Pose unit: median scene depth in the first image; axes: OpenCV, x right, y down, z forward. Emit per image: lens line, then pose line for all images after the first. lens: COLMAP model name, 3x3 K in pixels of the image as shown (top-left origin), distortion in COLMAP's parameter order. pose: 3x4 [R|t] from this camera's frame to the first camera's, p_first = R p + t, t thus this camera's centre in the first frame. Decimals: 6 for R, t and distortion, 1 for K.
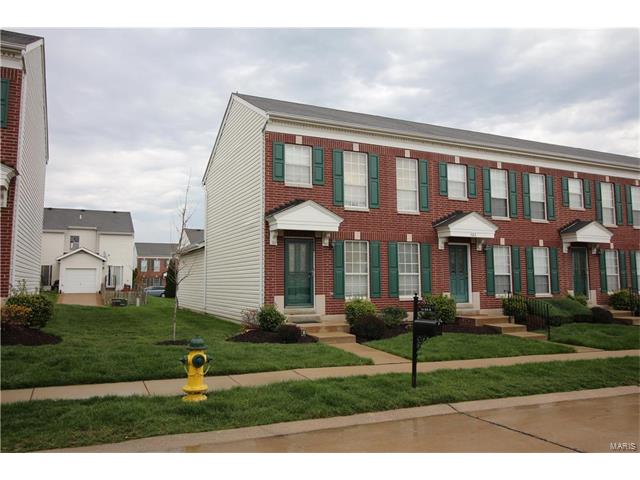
lens RADIAL K [[510.4, 0, 320.0], [0, 510.4, 240.0], [0, 0, 1]] dist [0.001923, 0.000271]
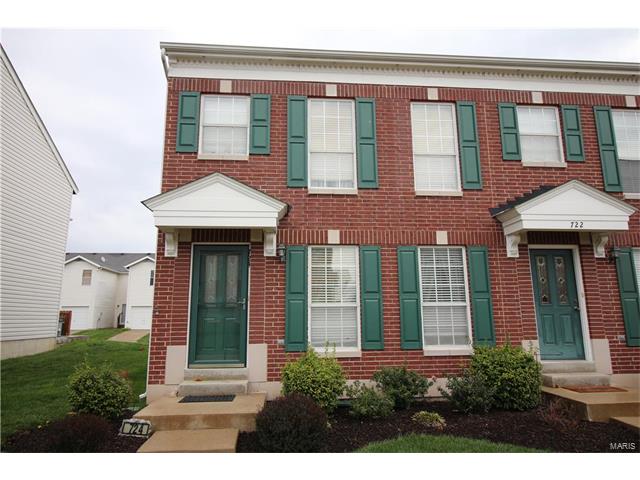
lens RADIAL K [[420.4, 0, 320.0], [0, 420.4, 240.0], [0, 0, 1]] dist [-0.000535, -0.000630]
pose [[0.934957, -0.067280, -0.348323, 0.211678], [0.032527, 0.993974, -0.104682, 0.041457], [0.353267, 0.086544, 0.931511, 0.540196]]
